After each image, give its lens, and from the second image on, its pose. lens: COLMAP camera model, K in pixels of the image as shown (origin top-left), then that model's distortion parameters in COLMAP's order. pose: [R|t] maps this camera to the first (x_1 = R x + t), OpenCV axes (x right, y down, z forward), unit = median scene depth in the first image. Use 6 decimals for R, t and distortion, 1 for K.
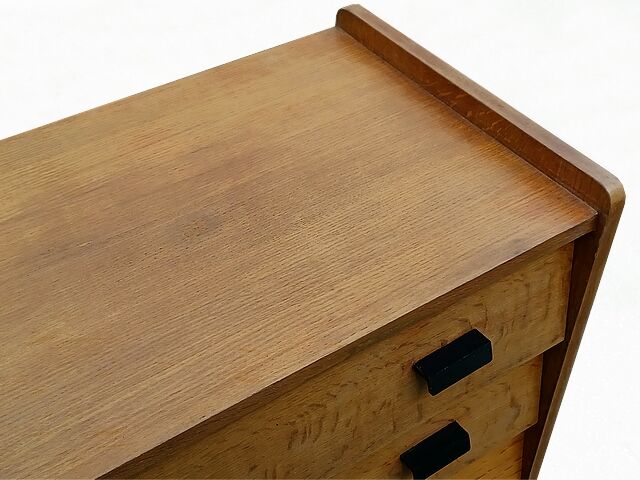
lens RADIAL K [[842.0, 0, 306.5], [0, 842.0, 239.2], [0, 0, 1]] dist [0.076819, -0.041329]
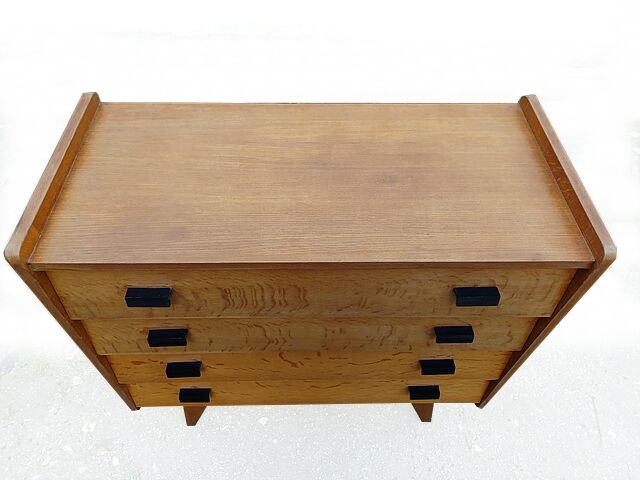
lens RADIAL K [[464.6, 0, 313.8], [0, 464.6, 240.5], [0, 0, 1]] dist [0.049309, -0.003747]
pose [[0.844304, 0.433265, -0.315329, 0.138802], [-0.381963, 0.899310, 0.212944, -0.052551], [0.375840, -0.059345, 0.924782, -0.106999]]
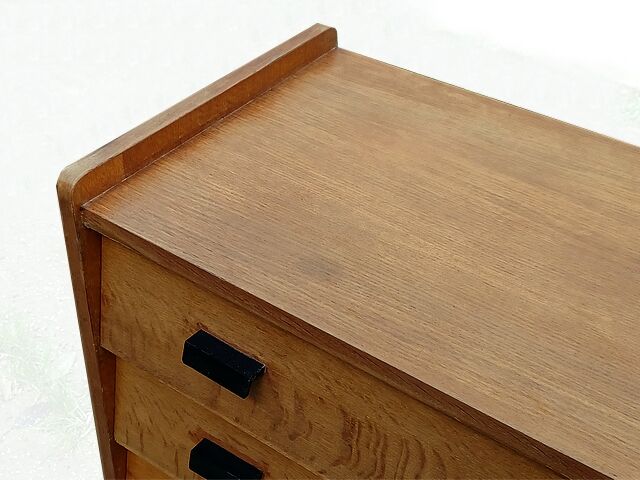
lens RADIAL K [[842.0, 0, 306.5], [0, 842.0, 239.2], [0, 0, 1]] dist [0.076819, -0.041329]
pose [[0.375081, 0.592279, -0.713106, 0.192861], [-0.659789, 0.710928, 0.243433, 0.022371], [0.651147, 0.379193, 0.657434, 0.081190]]
